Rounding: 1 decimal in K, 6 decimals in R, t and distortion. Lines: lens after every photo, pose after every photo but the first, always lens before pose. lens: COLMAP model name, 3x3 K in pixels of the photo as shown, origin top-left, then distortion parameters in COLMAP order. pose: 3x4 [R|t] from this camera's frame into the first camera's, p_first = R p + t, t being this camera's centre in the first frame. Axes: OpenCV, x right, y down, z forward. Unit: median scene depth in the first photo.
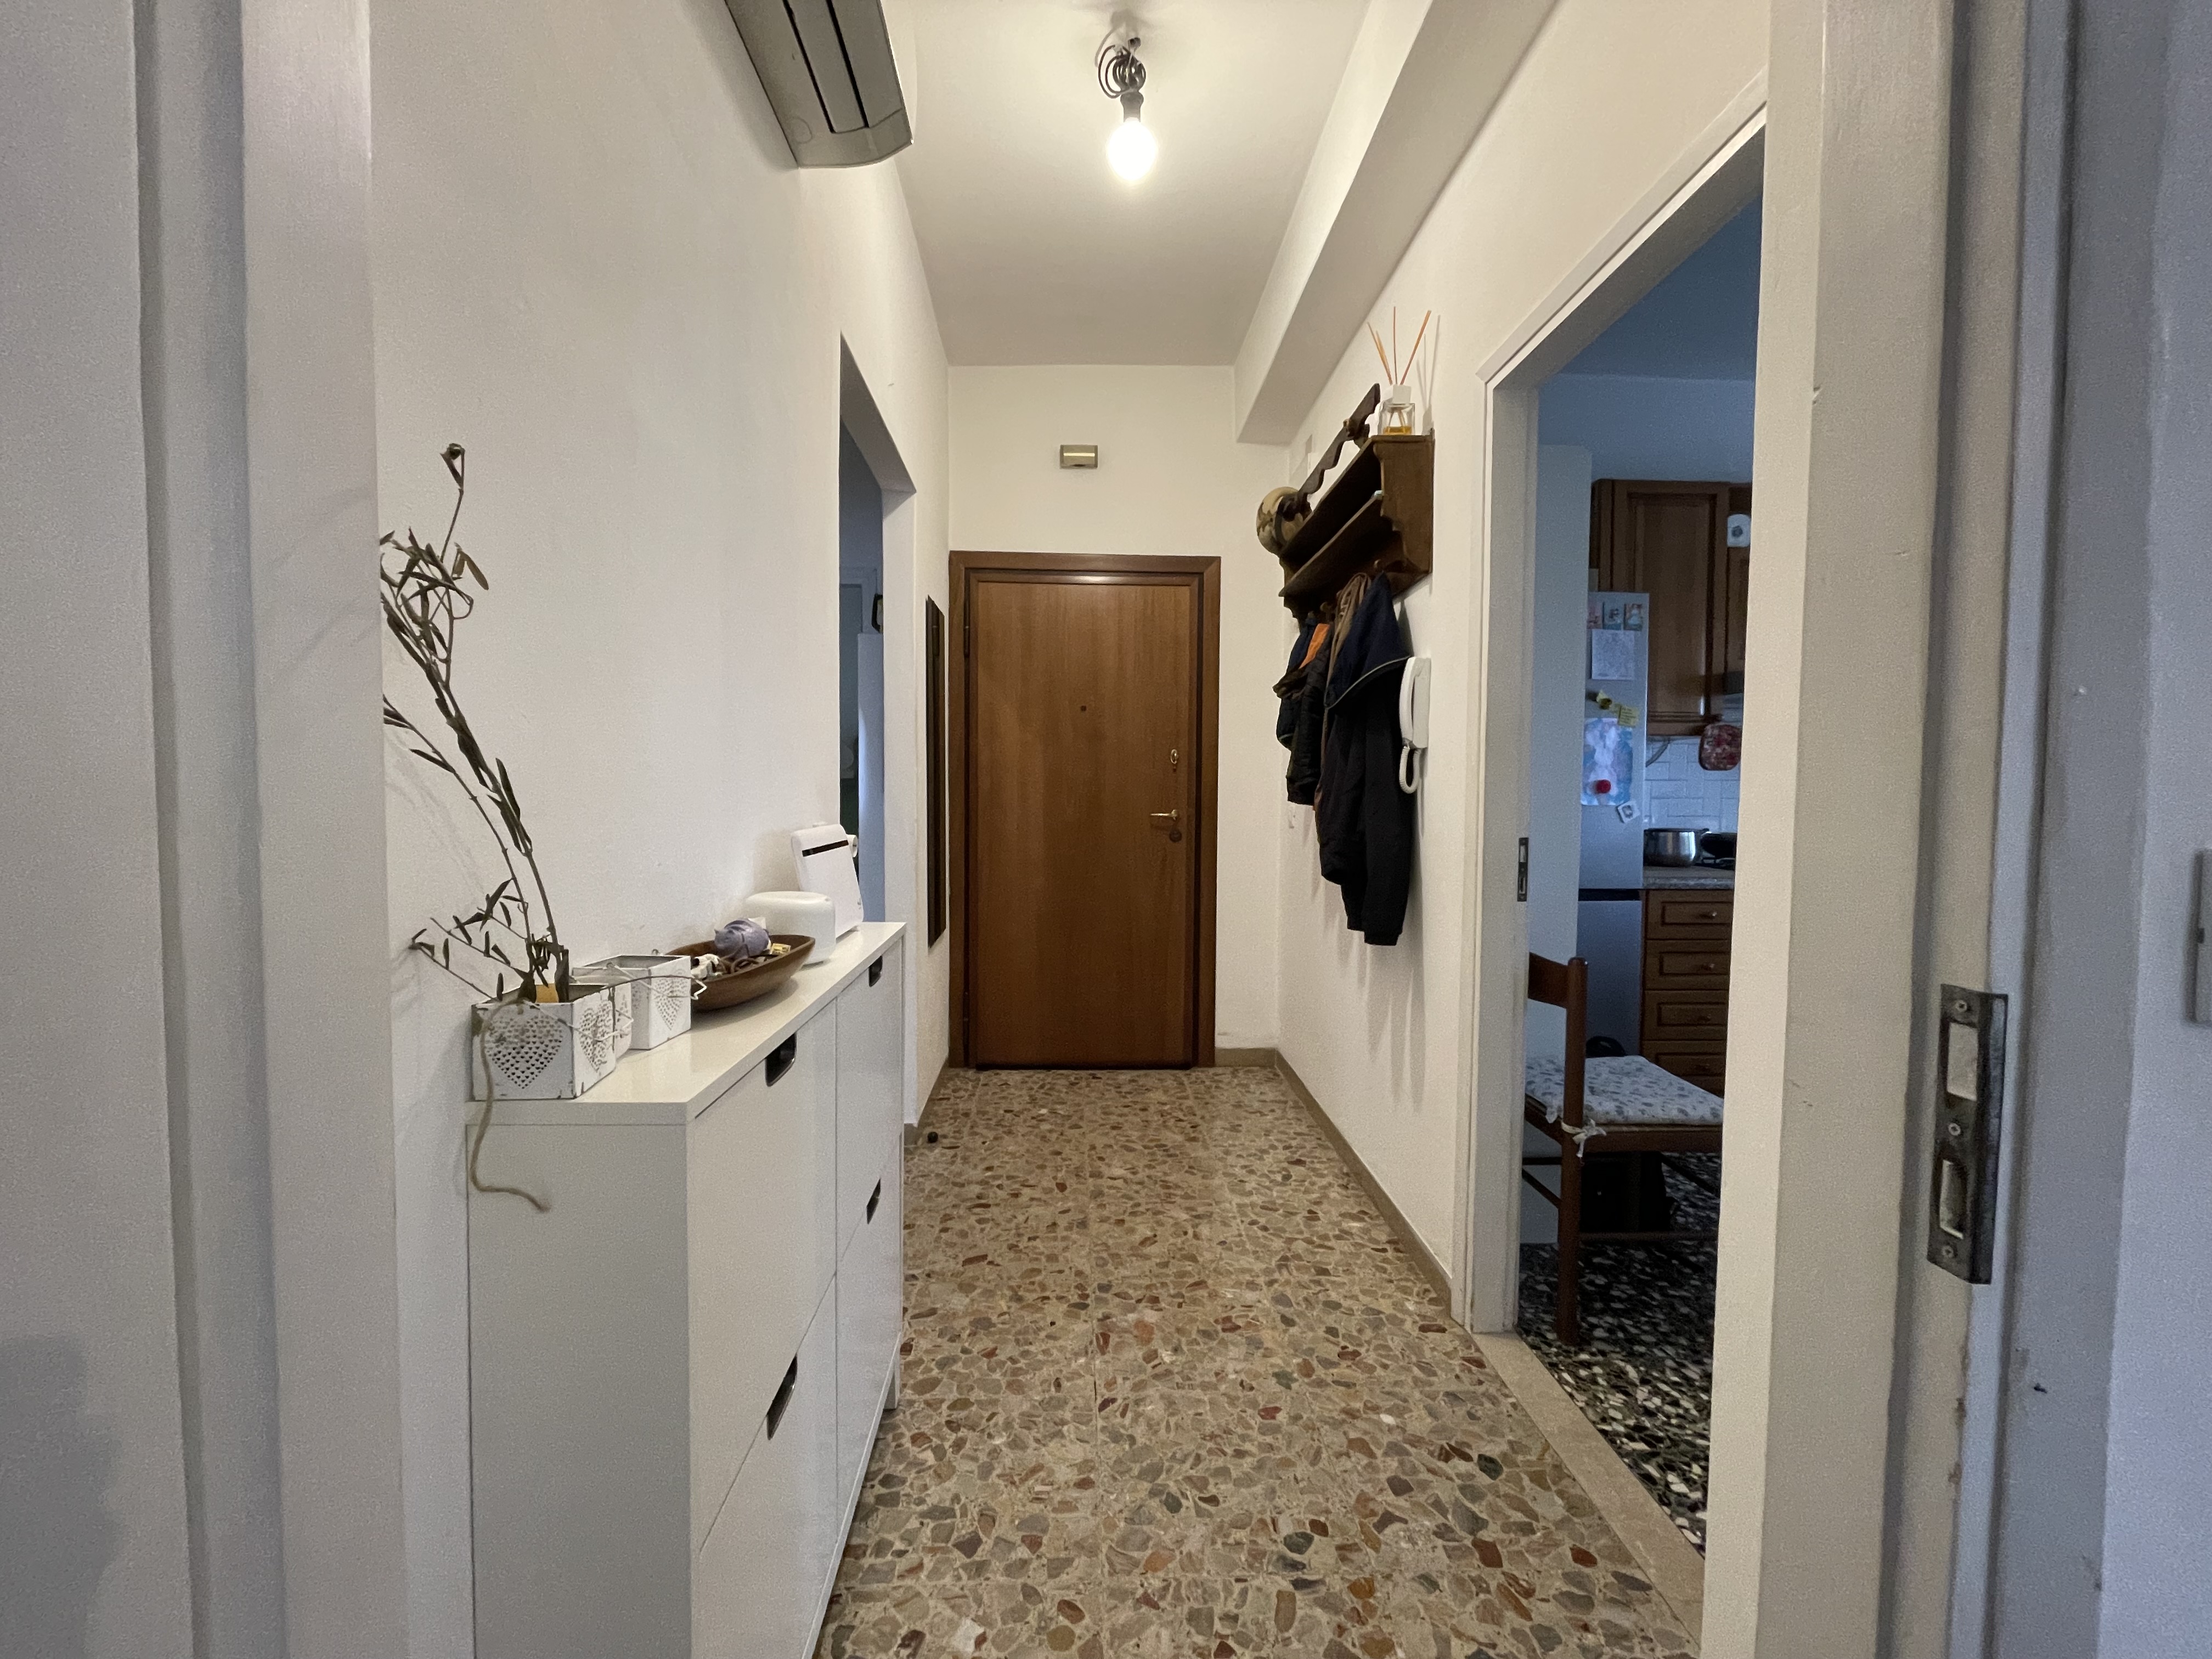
lens RADIAL K [[887.5, 0, 1106.0], [0, 887.5, 829.5], [0, 0, 1]] dist [-0.001947, -0.000042]
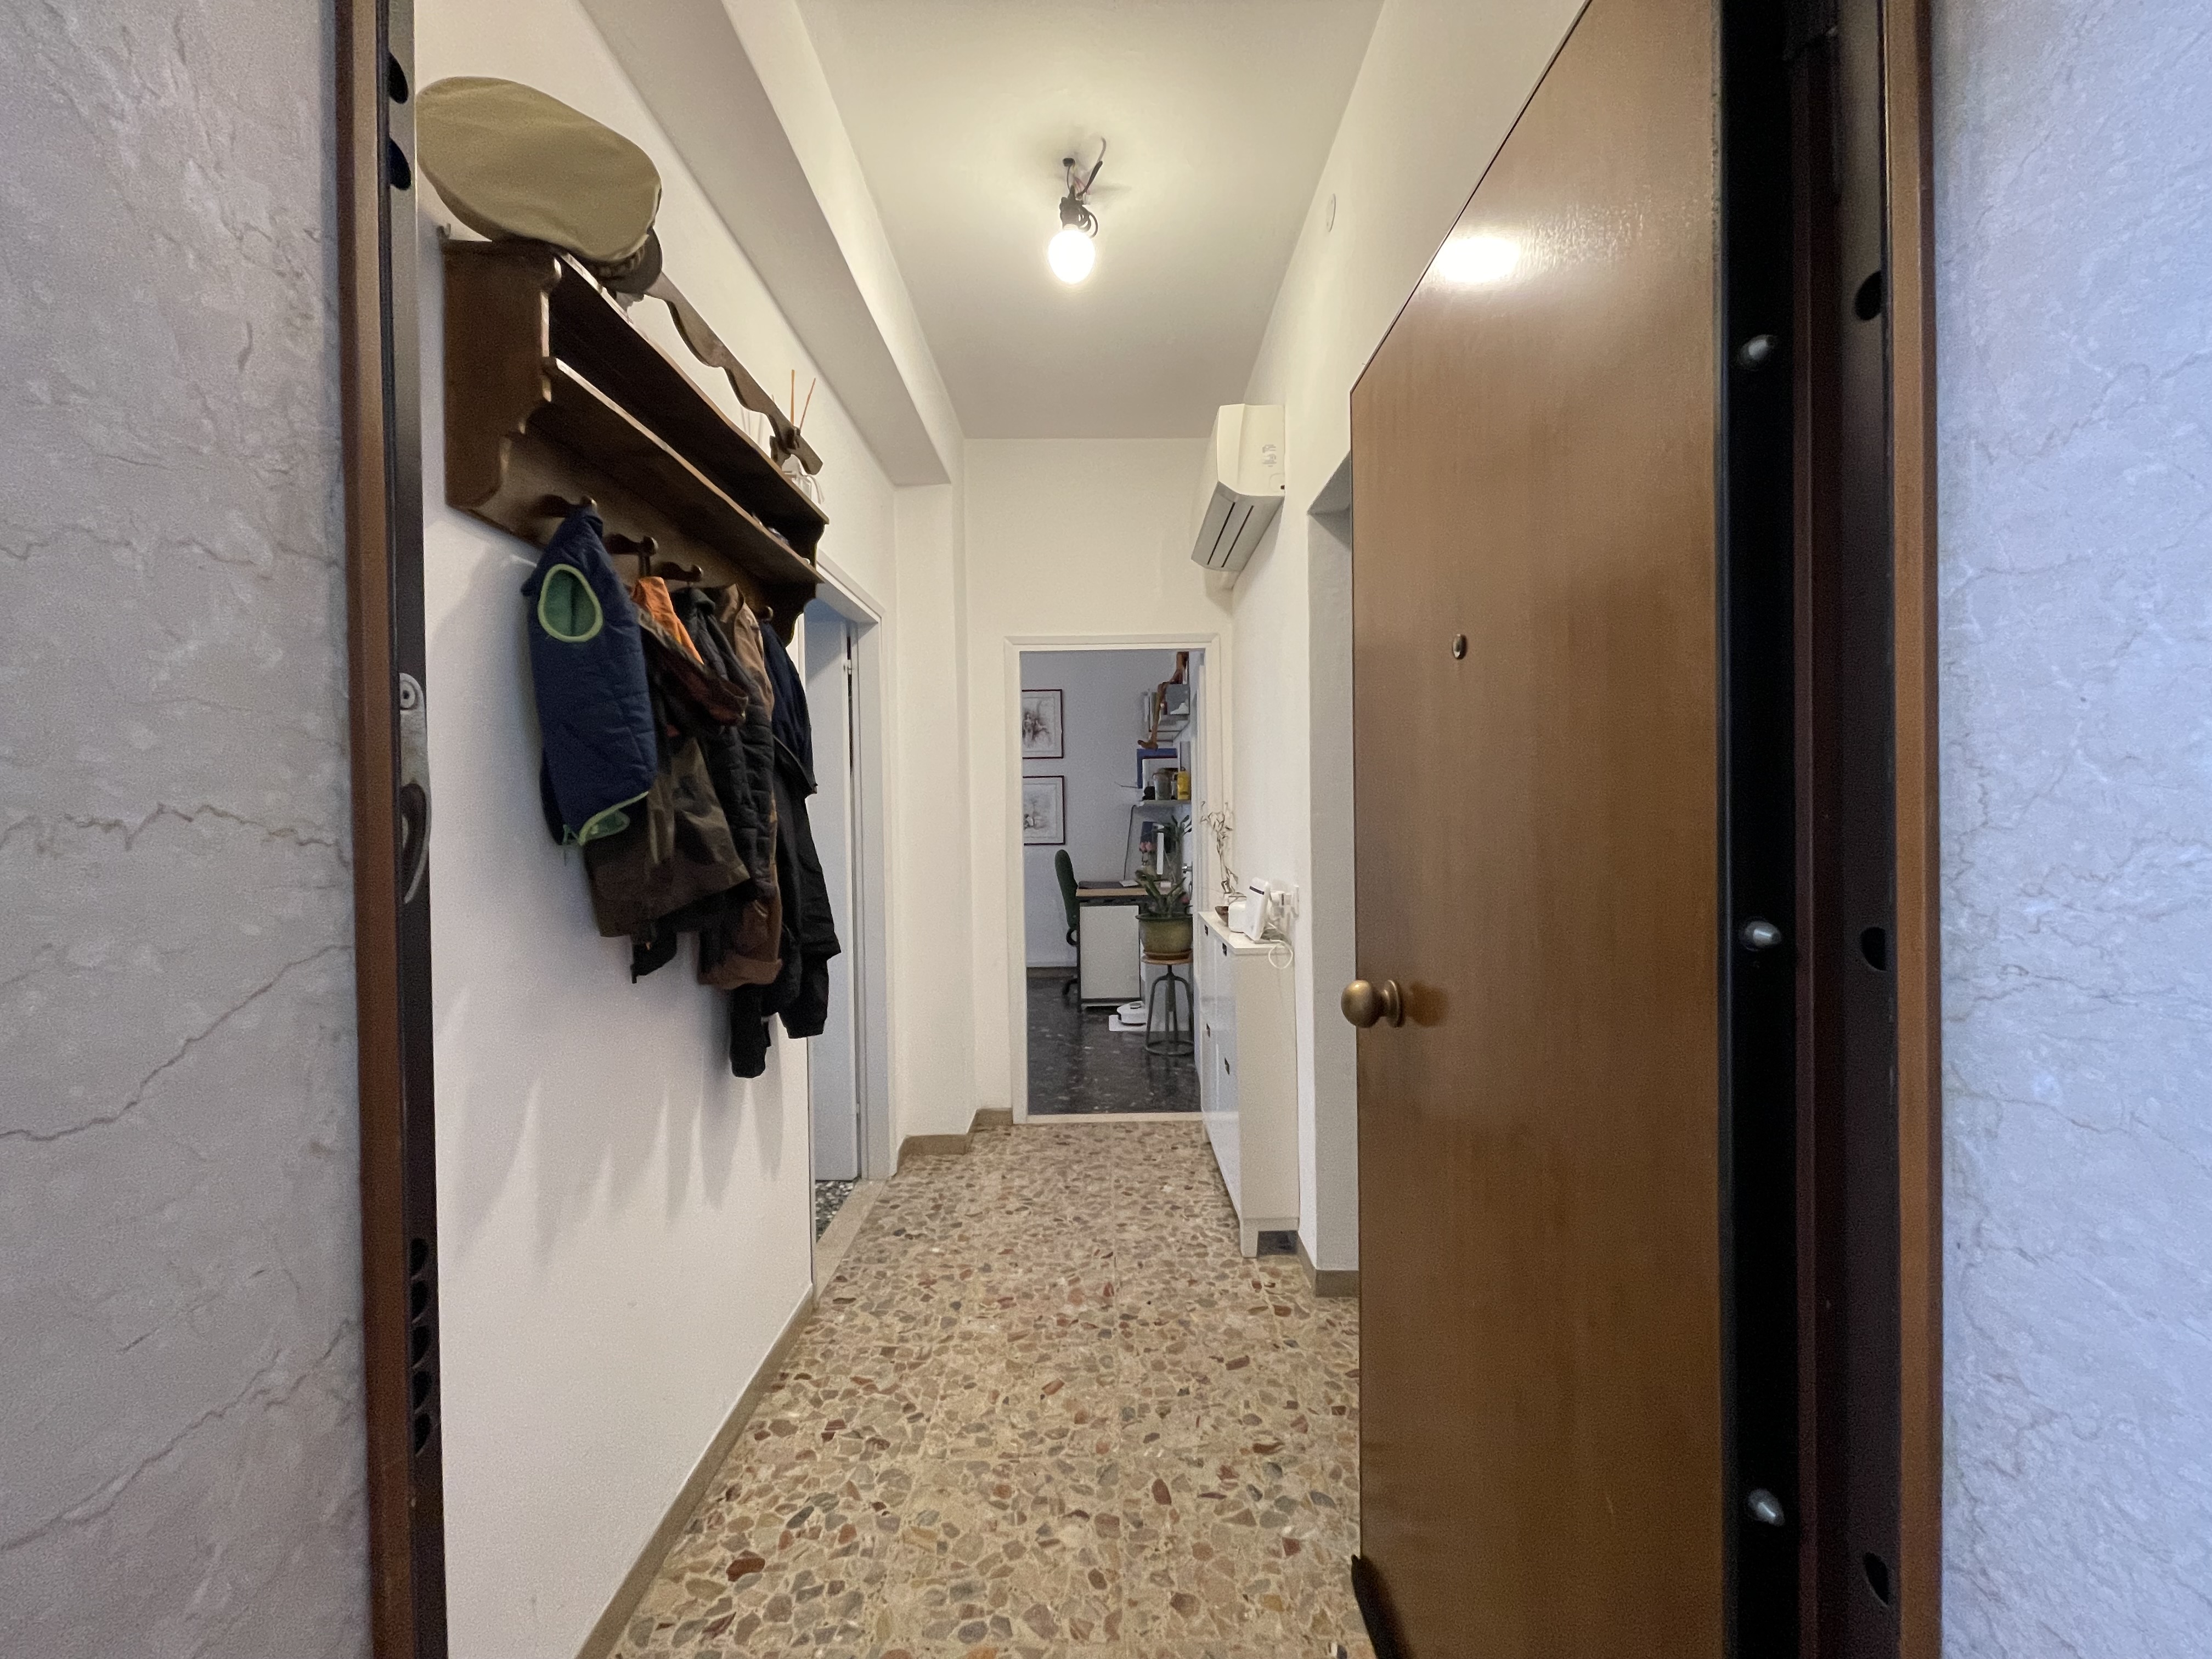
lens RADIAL K [[901.0, 0, 1107.3], [0, 901.0, 821.8], [0, 0, 1]] dist [-0.026266, 0.021592]
pose [[-0.999466, 0.004085, 0.032414, -0.041265], [0.005740, 0.998677, 0.051104, -0.155671], [-0.032162, 0.051263, -0.998167, 2.011164]]
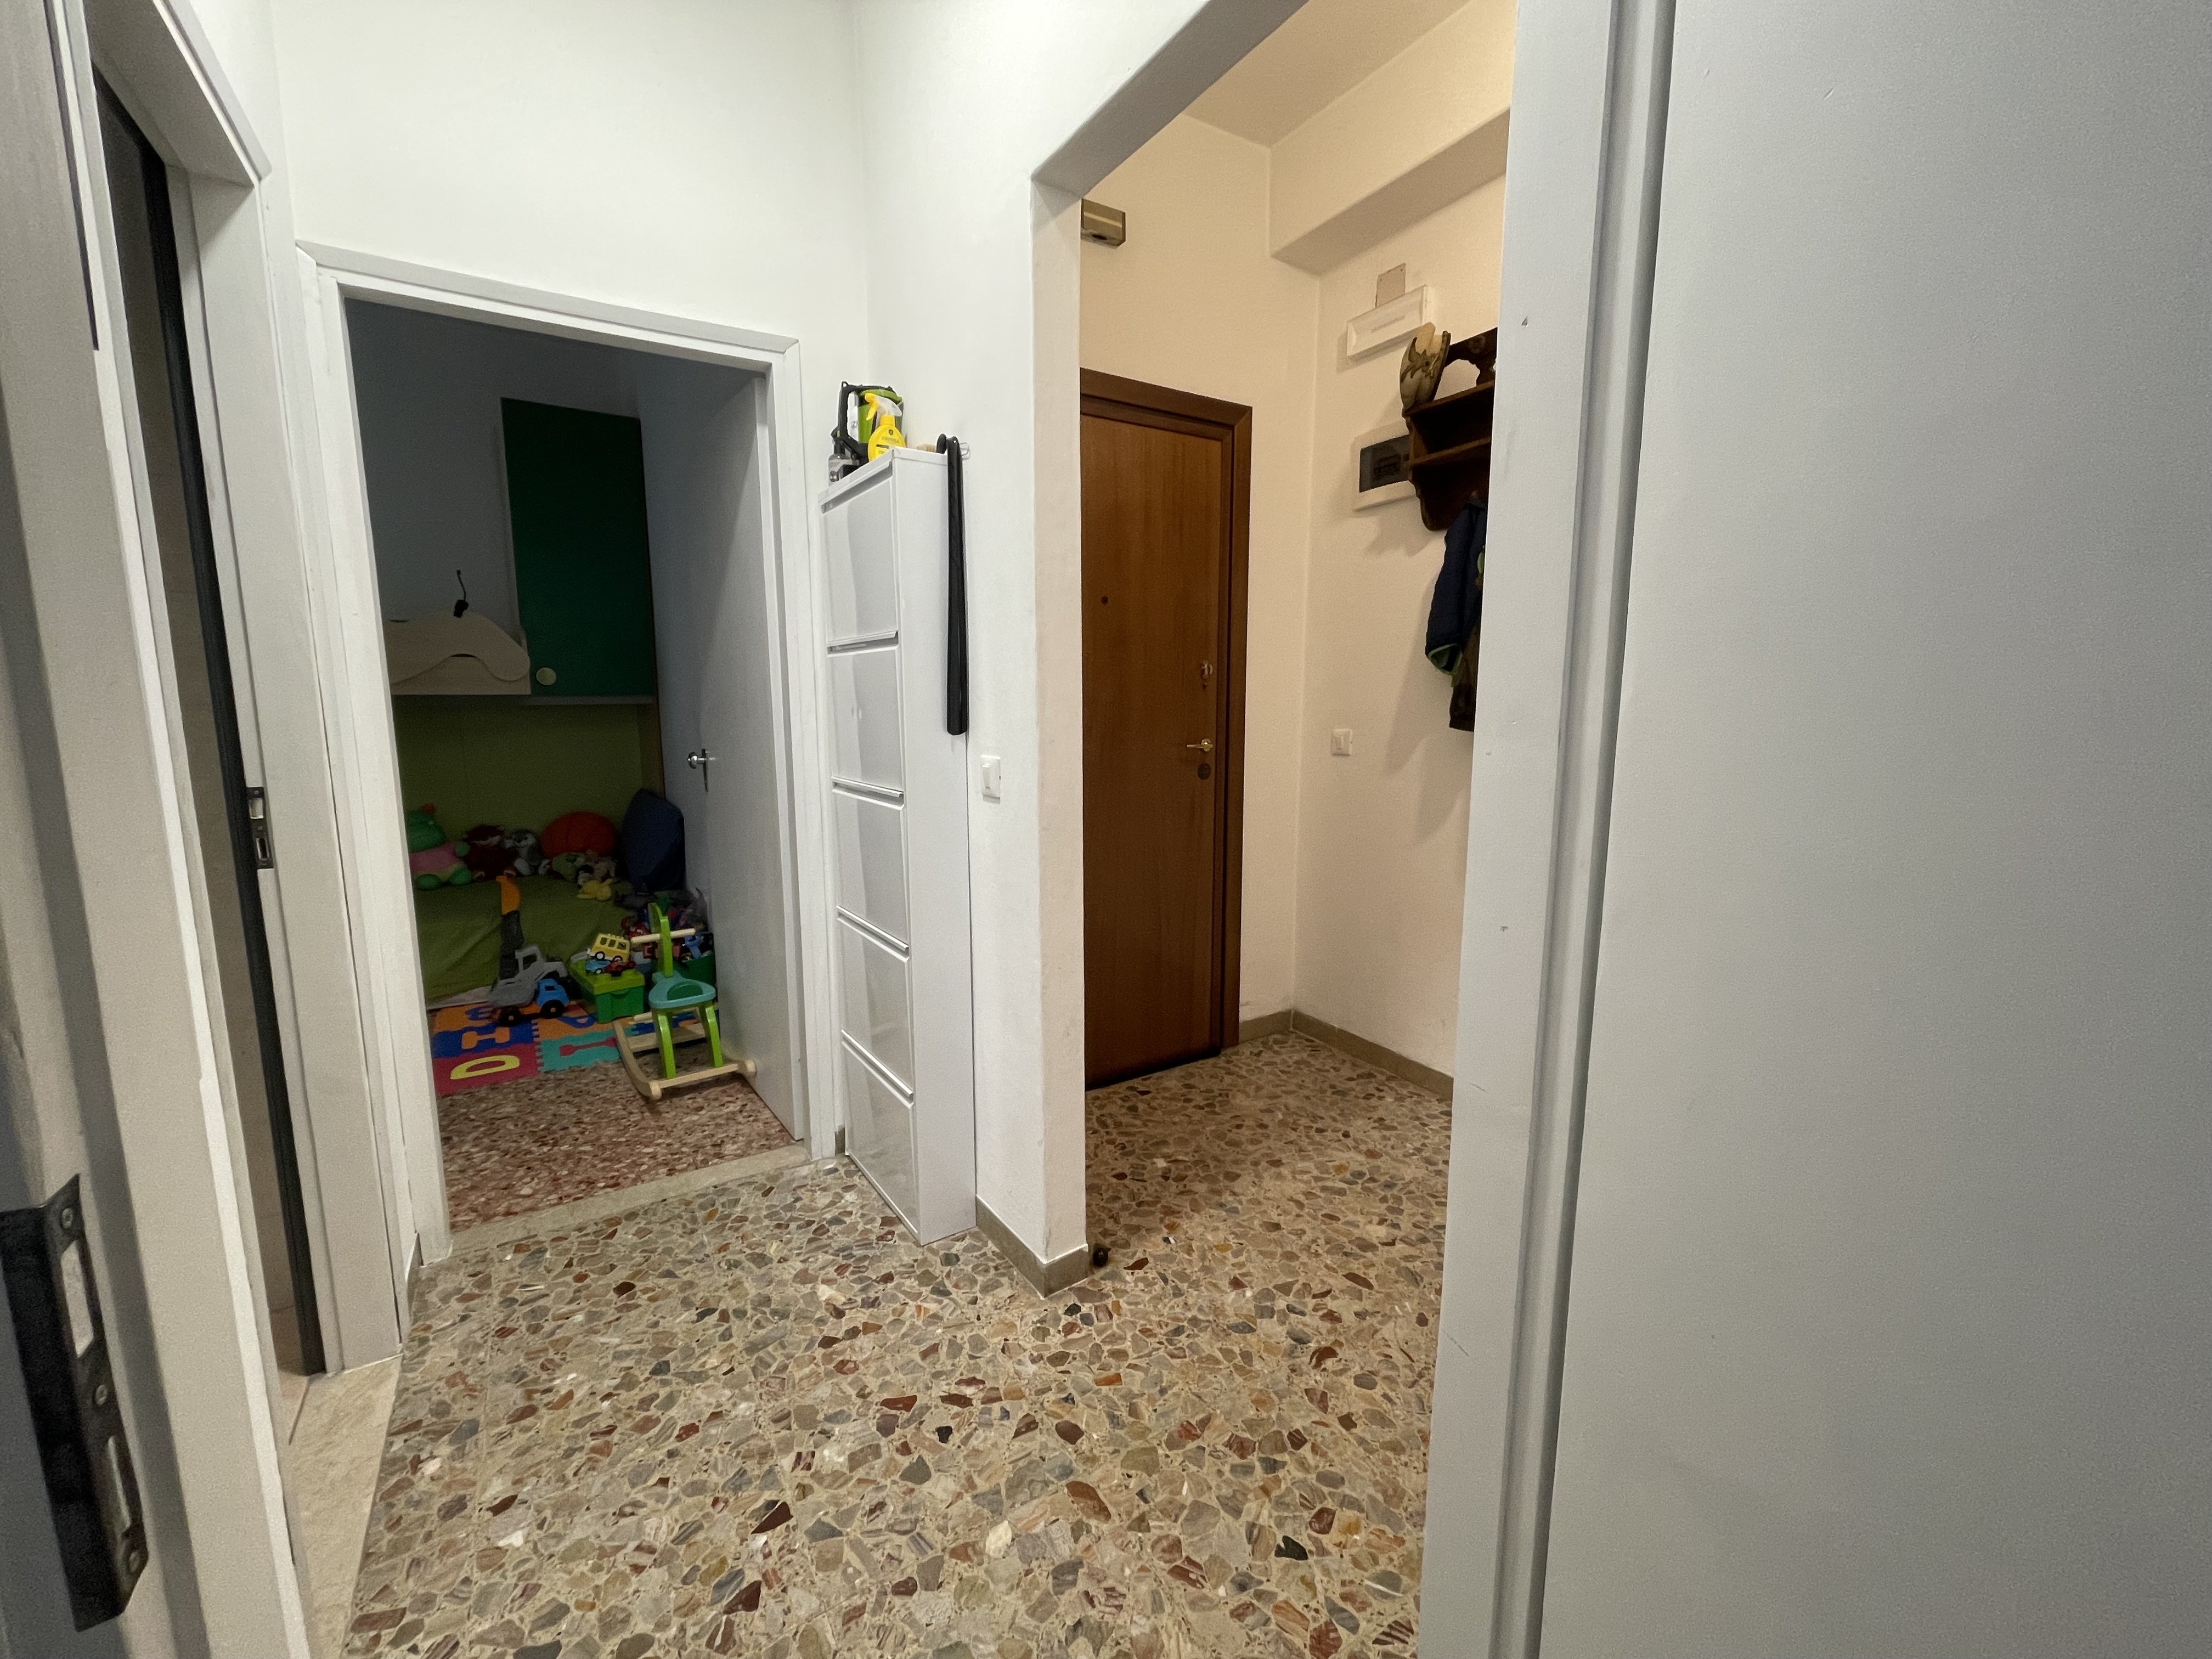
lens RADIAL K [[901.0, 0, 1107.3], [0, 901.0, 821.8], [0, 0, 1]] dist [-0.026266, 0.021592]
pose [[0.861807, -0.080401, 0.500823, -0.686821], [0.029574, 0.993642, 0.108628, -0.062061], [-0.506373, -0.078805, 0.858706, 0.627134]]
